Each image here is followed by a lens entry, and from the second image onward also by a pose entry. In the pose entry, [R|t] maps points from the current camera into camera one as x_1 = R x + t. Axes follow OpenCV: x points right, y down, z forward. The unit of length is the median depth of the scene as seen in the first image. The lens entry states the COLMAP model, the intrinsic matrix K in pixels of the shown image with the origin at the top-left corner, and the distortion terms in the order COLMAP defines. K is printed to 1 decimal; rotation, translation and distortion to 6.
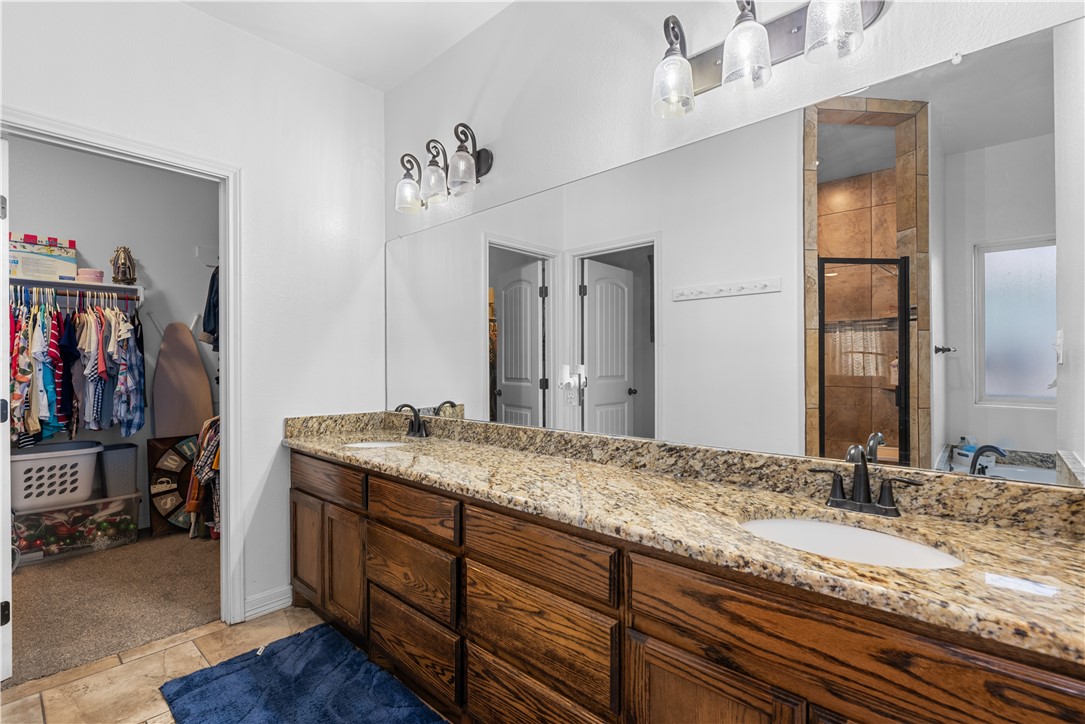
lens RADIAL K [[485.2, 0, 551.3], [0, 485.2, 367.8], [0, 0, 1]] dist [0.000983, -0.000070]
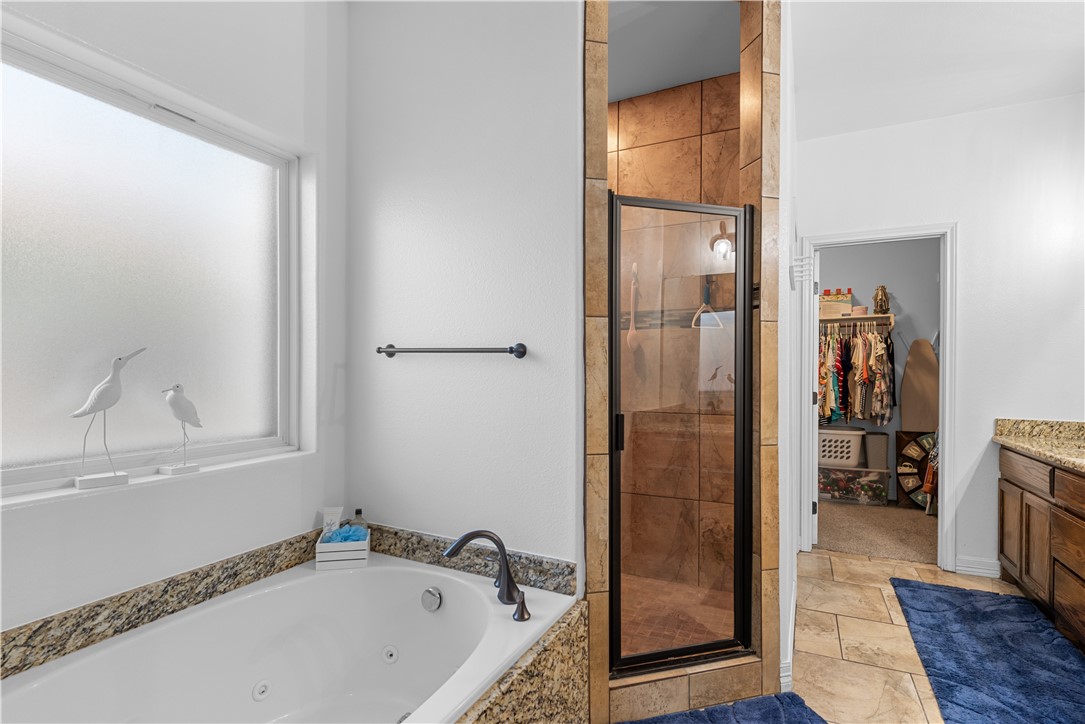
lens RADIAL K [[523.7, 0, 522.3], [0, 523.7, 377.3], [0, 0, 1]] dist [-0.003676, 0.000081]
pose [[0.227583, 0.009221, -0.973715, 0.344028], [-0.008346, 0.999937, 0.007519, 0.001995], [0.973723, 0.006415, 0.227645, -0.334807]]
